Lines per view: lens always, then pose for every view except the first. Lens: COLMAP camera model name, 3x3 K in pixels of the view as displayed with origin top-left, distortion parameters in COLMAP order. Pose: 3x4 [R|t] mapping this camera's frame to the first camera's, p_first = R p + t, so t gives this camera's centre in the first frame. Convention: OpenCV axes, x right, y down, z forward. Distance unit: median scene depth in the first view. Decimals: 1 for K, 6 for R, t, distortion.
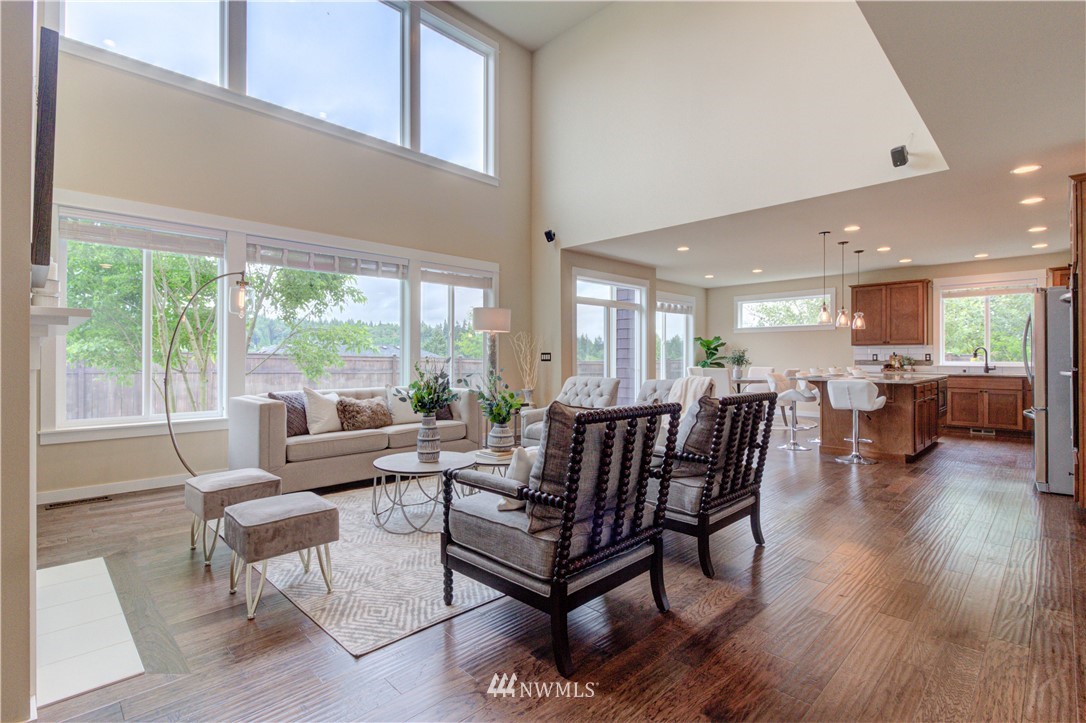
lens RADIAL K [[515.5, 0, 542.8], [0, 515.5, 357.6], [0, 0, 1]] dist [0.001215, 0.000104]
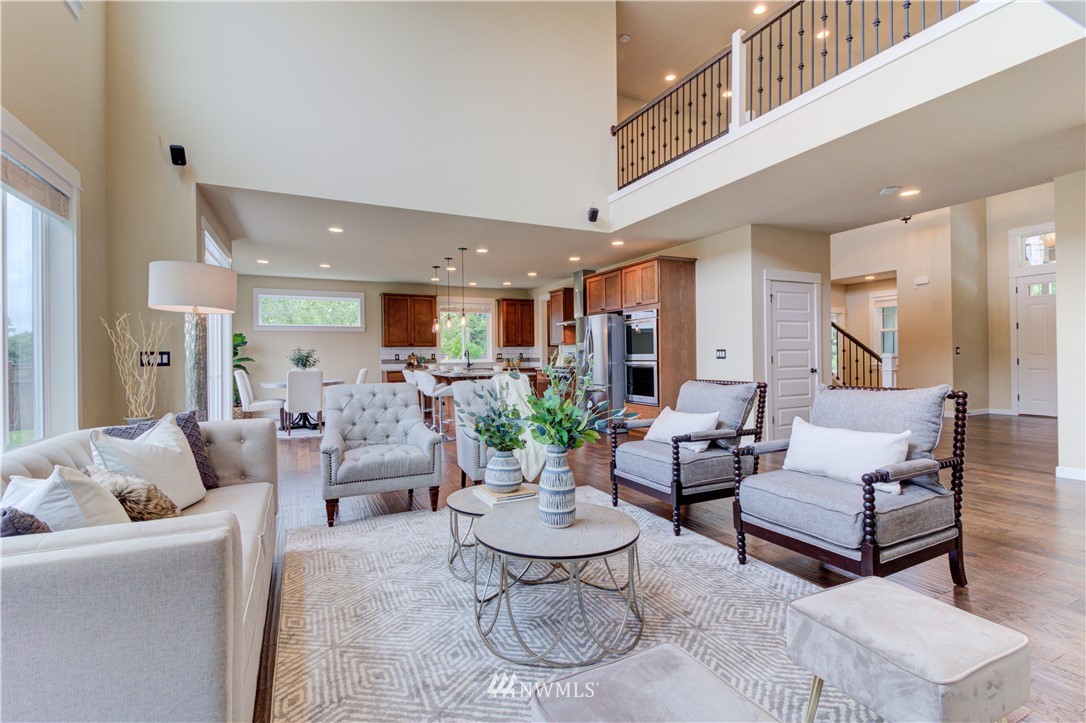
lens RADIAL K [[496.4, 0, 542.8], [0, 496.4, 357.6], [0, 0, 1]] dist [-0.001471, -0.000054]
pose [[0.323202, -0.006799, 0.946305, -0.328674], [0.009558, 0.999947, 0.003919, -0.000511], [-0.946282, 0.007778, 0.323250, 0.343940]]
